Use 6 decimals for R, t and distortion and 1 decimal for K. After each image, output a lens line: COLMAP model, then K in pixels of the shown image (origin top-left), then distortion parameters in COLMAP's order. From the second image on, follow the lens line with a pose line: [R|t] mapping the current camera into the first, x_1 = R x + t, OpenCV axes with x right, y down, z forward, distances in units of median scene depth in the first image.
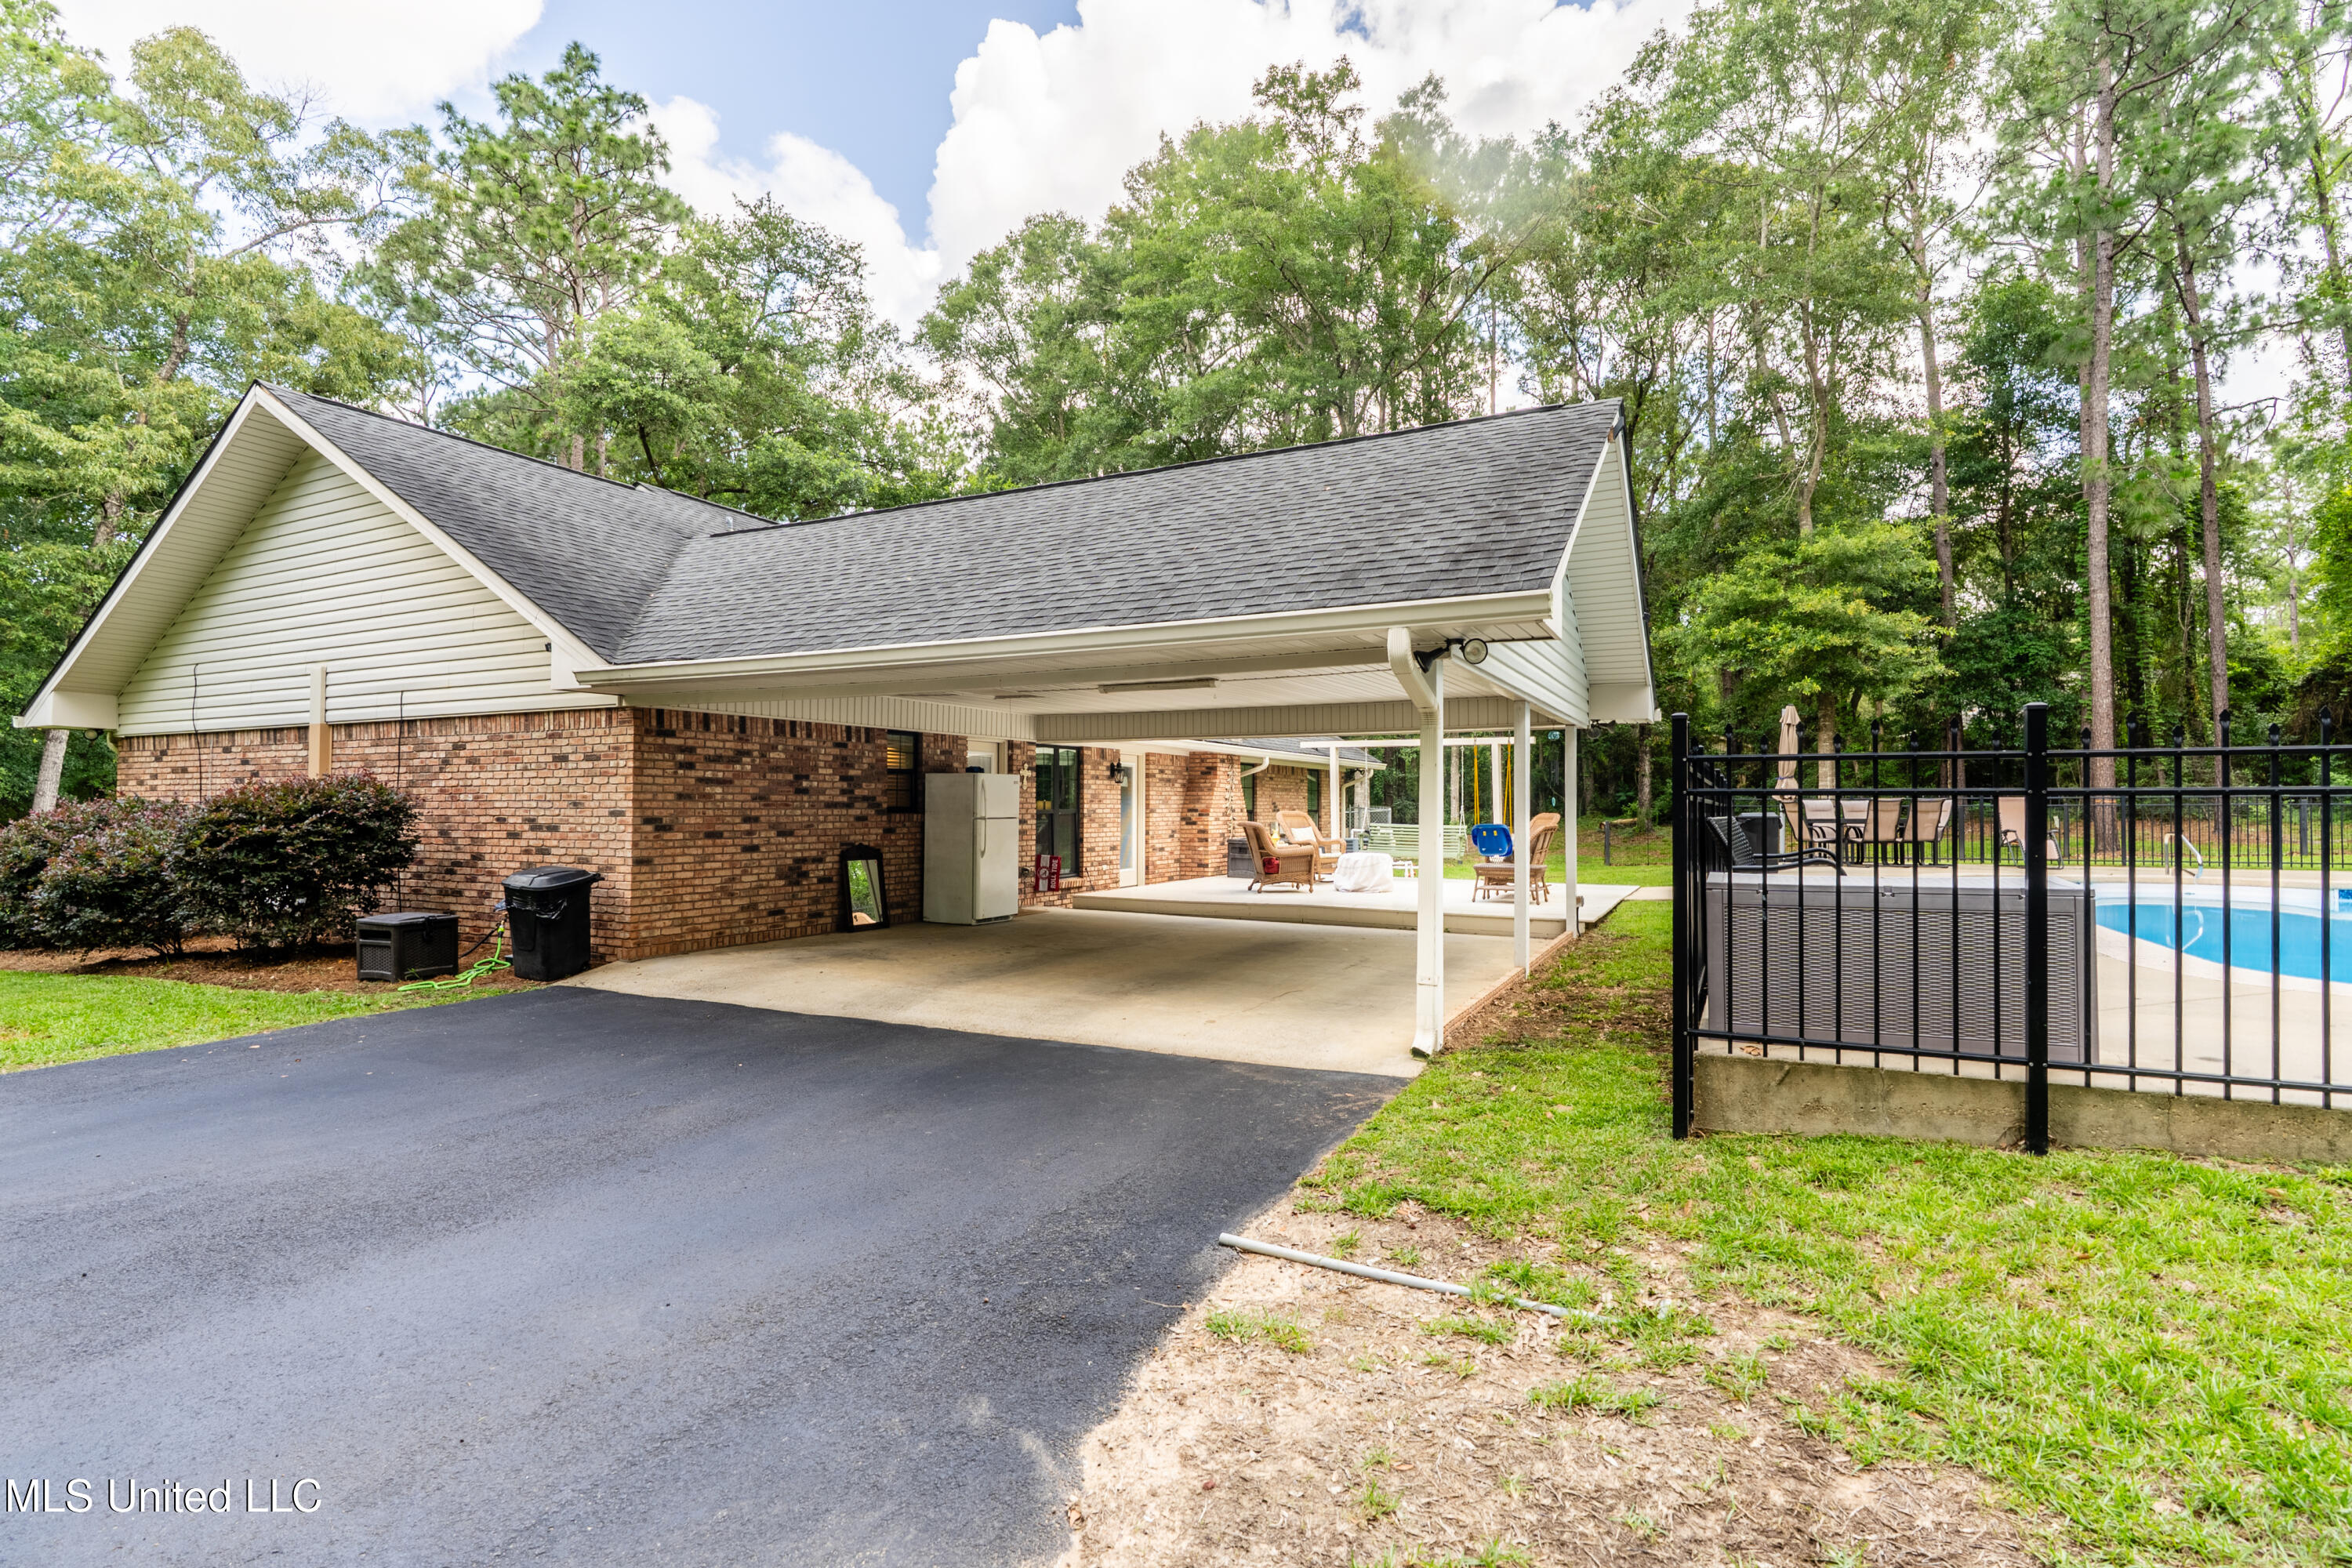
lens RADIAL K [[1090.1, 0, 1176.0], [0, 1090.1, 784.0], [0, 0, 1]] dist [-0.002099, -0.000190]
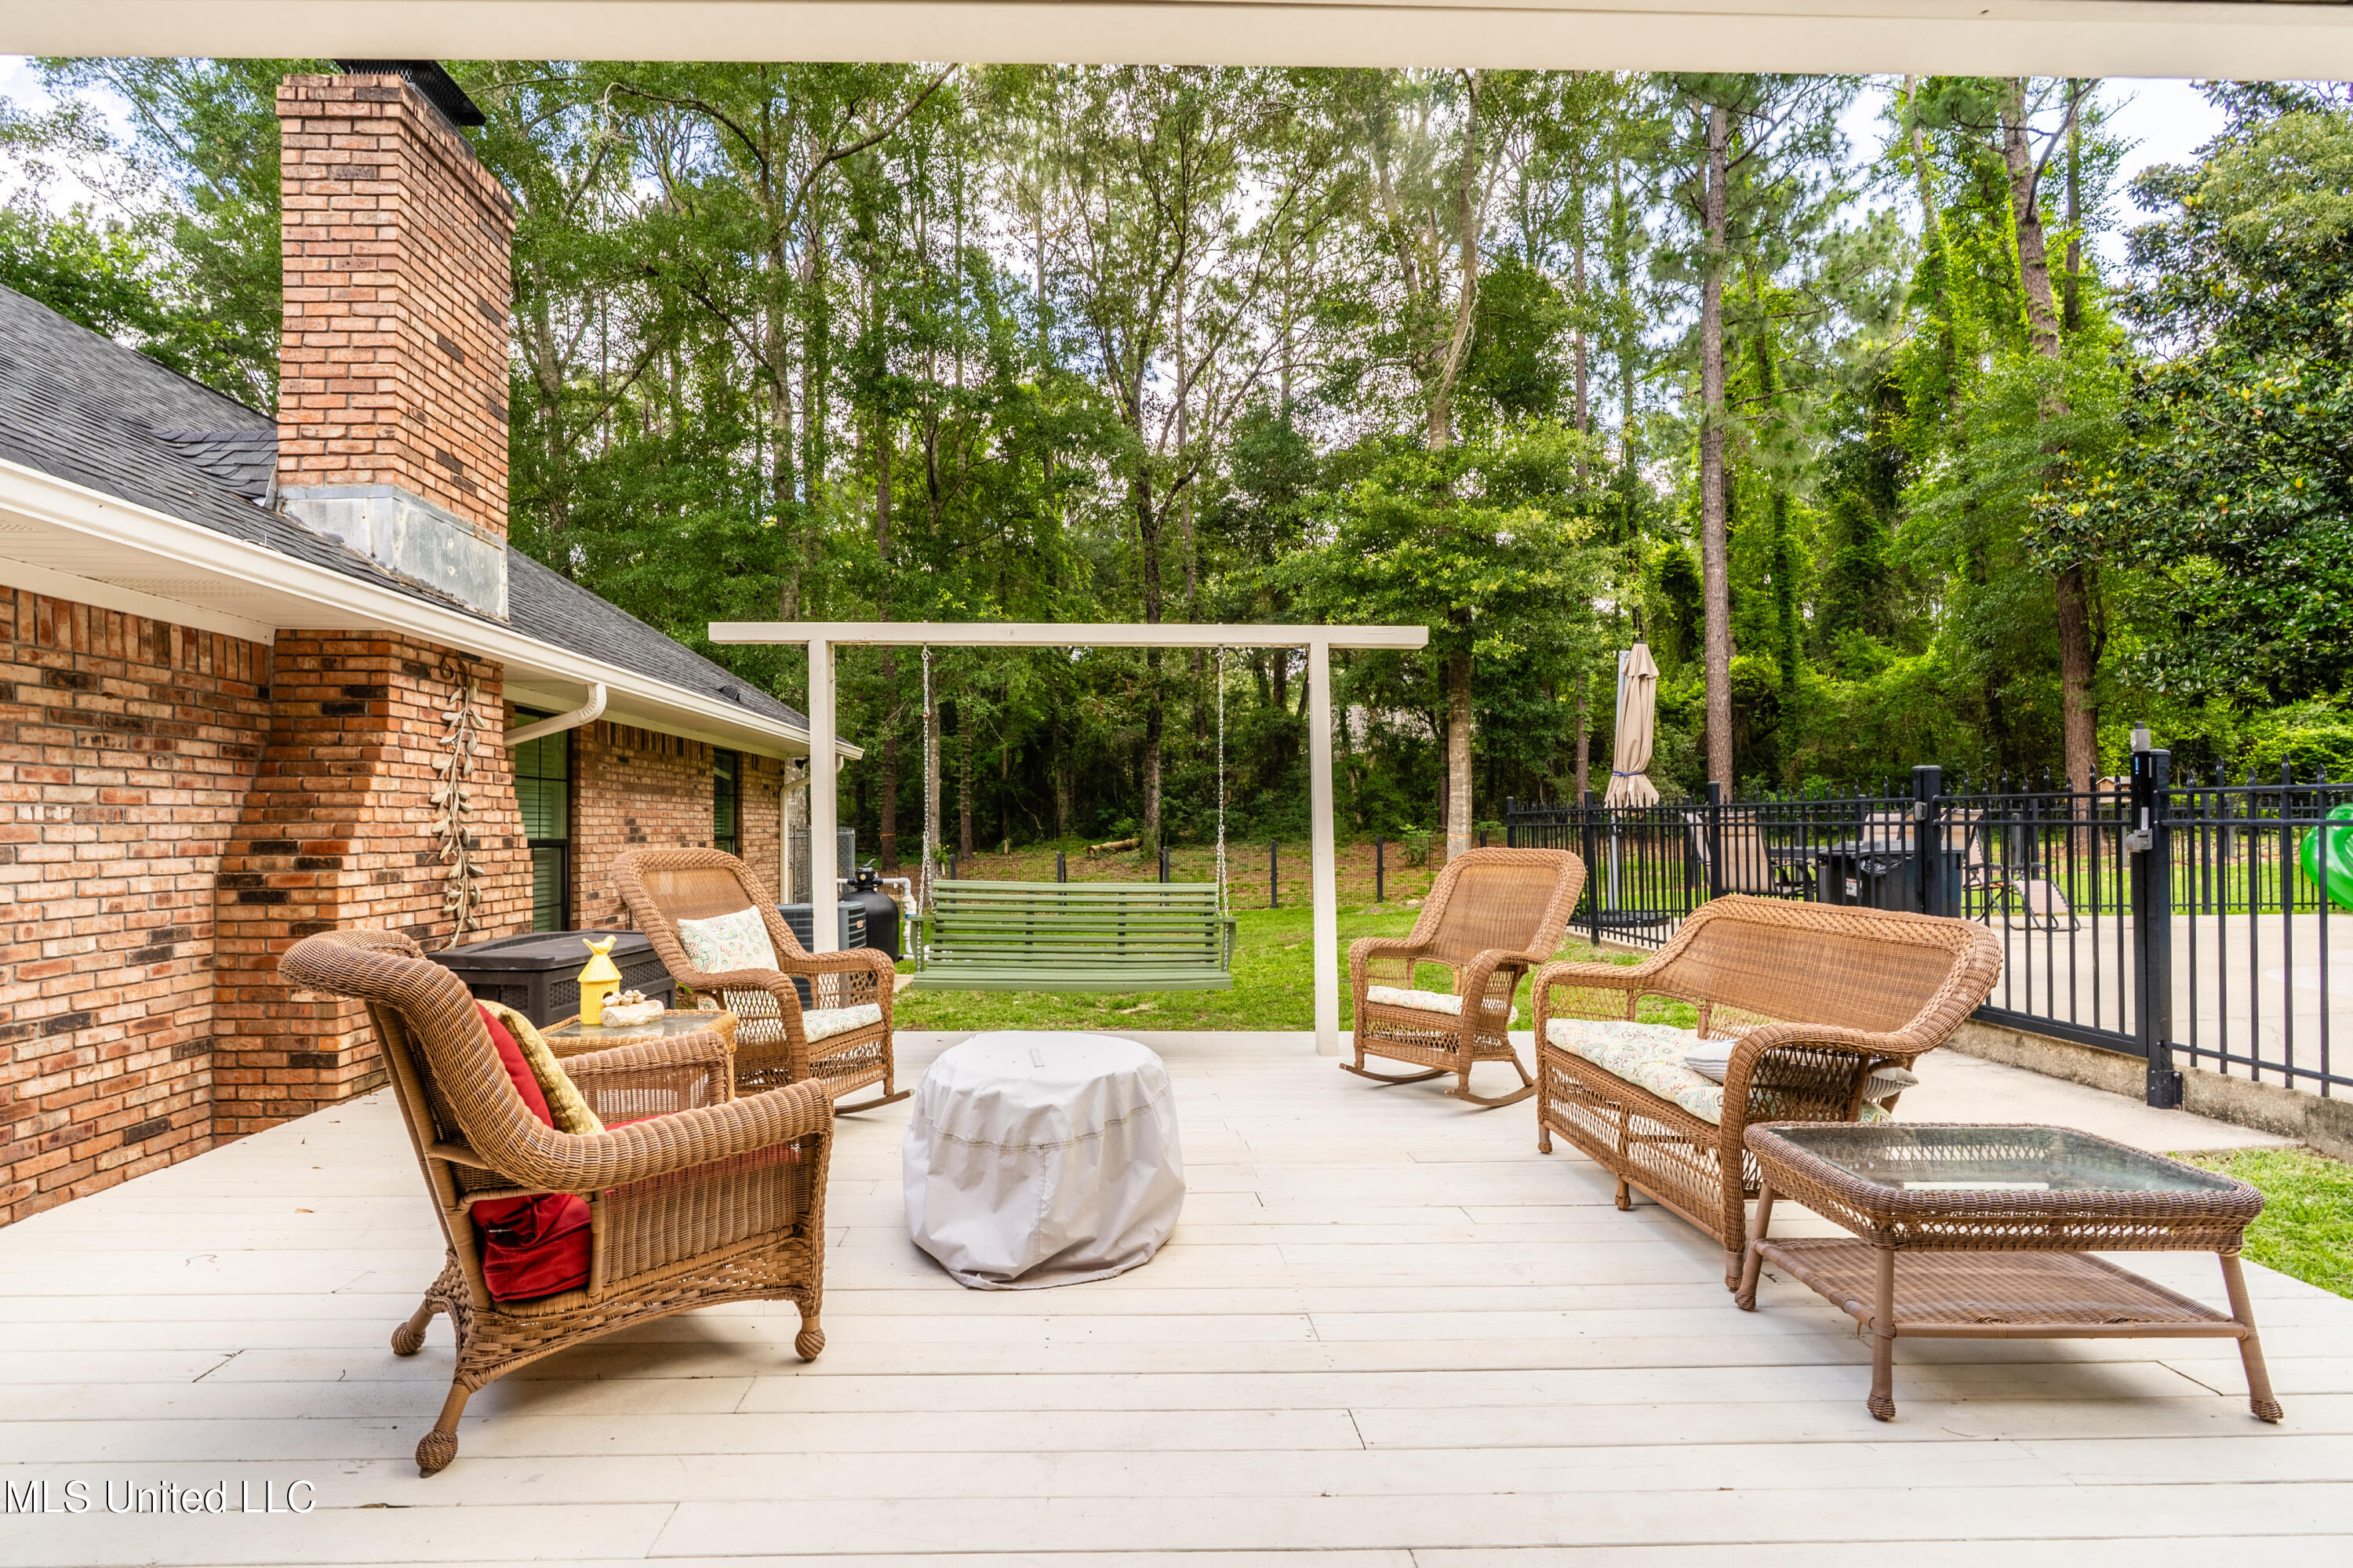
lens RADIAL K [[1125.0, 0, 1141.2], [0, 1125.0, 794.9], [0, 0, 1]] dist [-0.001990, -0.000570]
pose [[0.878037, 0.011402, 0.478456, 0.116553], [-0.007300, 0.999919, -0.010433, 0.021624], [-0.478537, 0.005668, 0.878049, 1.124400]]
